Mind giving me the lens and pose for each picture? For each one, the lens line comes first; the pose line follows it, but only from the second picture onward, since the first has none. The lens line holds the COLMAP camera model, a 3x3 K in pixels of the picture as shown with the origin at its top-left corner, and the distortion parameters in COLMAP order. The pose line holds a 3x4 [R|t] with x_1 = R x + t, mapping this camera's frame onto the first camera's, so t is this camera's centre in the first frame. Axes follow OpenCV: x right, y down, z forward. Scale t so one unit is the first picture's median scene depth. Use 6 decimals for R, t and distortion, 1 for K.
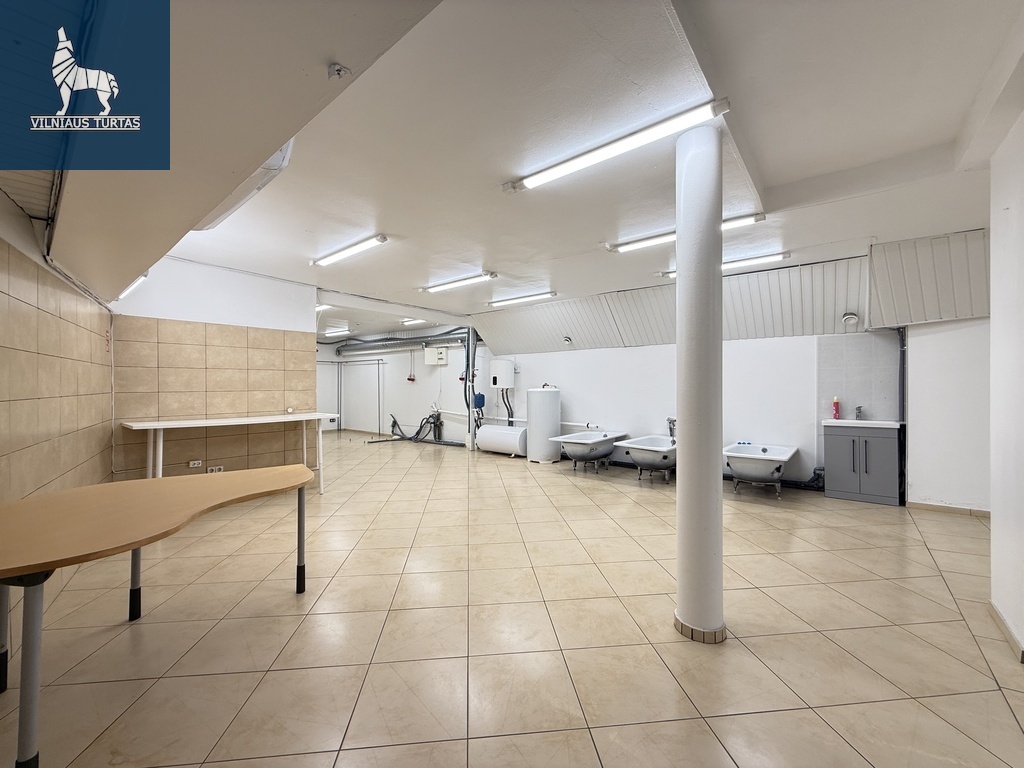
lens RADIAL K [[406.8, 0, 509.5], [0, 406.8, 385.6], [0, 0, 1]] dist [0.000963, 0.000117]
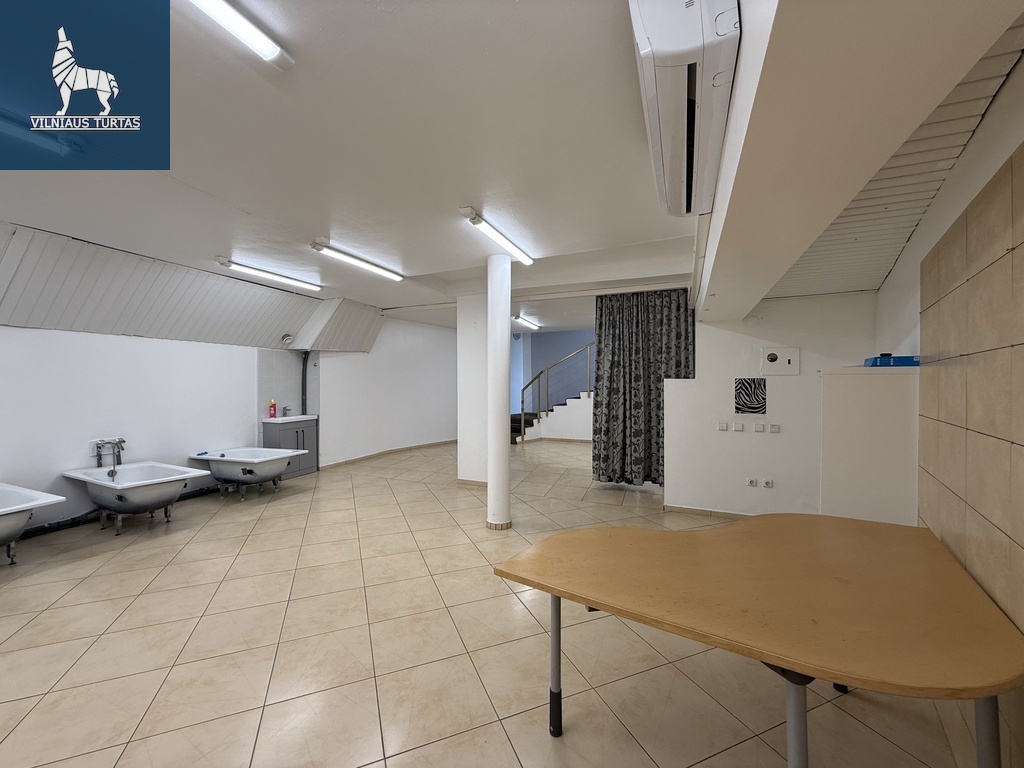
lens RADIAL K [[406.8, 0, 509.5], [0, 406.8, 385.6], [0, 0, 1]] dist [0.000963, 0.000117]
pose [[-0.288614, -0.003395, 0.957440, -0.628833], [0.002648, 0.999987, 0.004344, -0.019602], [-0.957442, 0.003789, -0.288601, 0.717146]]
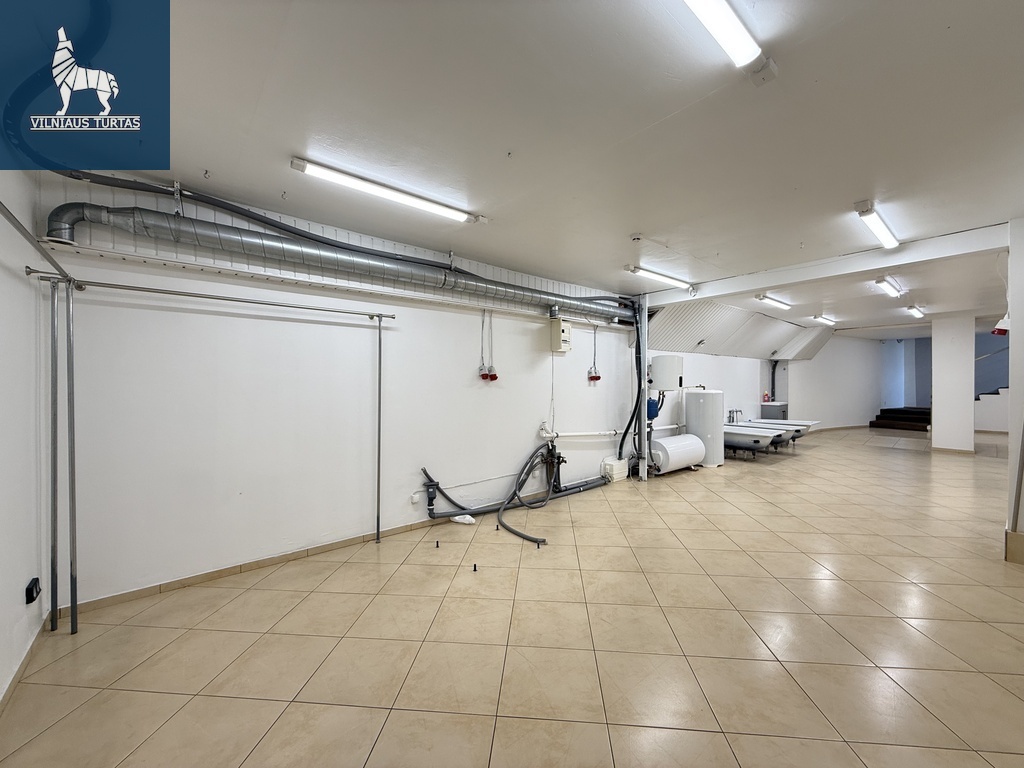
lens RADIAL K [[406.8, 0, 509.5], [0, 406.8, 385.6], [0, 0, 1]] dist [0.000963, 0.000117]
pose [[0.196489, -0.003036, 0.980501, -1.503901], [0.006419, 0.999978, 0.001810, -0.011668], [-0.980485, 0.005938, 0.196504, 1.980732]]
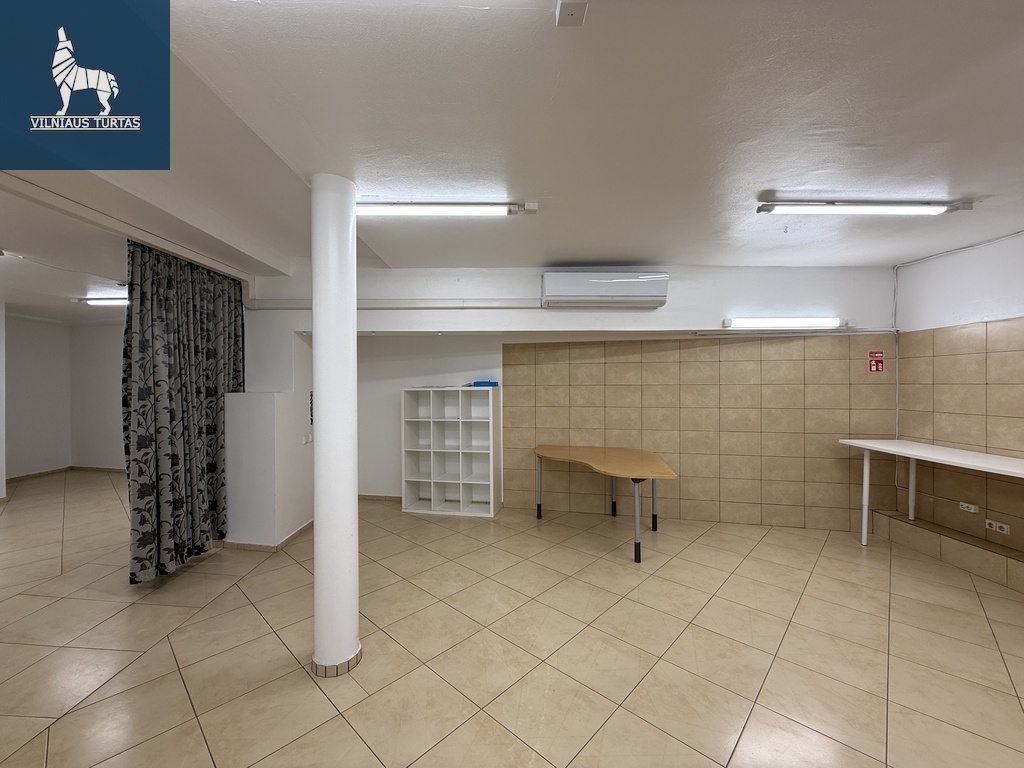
lens RADIAL K [[406.8, 0, 509.5], [0, 406.8, 385.6], [0, 0, 1]] dist [0.000963, 0.000117]
pose [[-0.753687, 0.010369, -0.657152, 0.390431], [0.005506, 0.999940, 0.009464, -0.051352], [0.657211, 0.003514, -0.753699, 0.994677]]
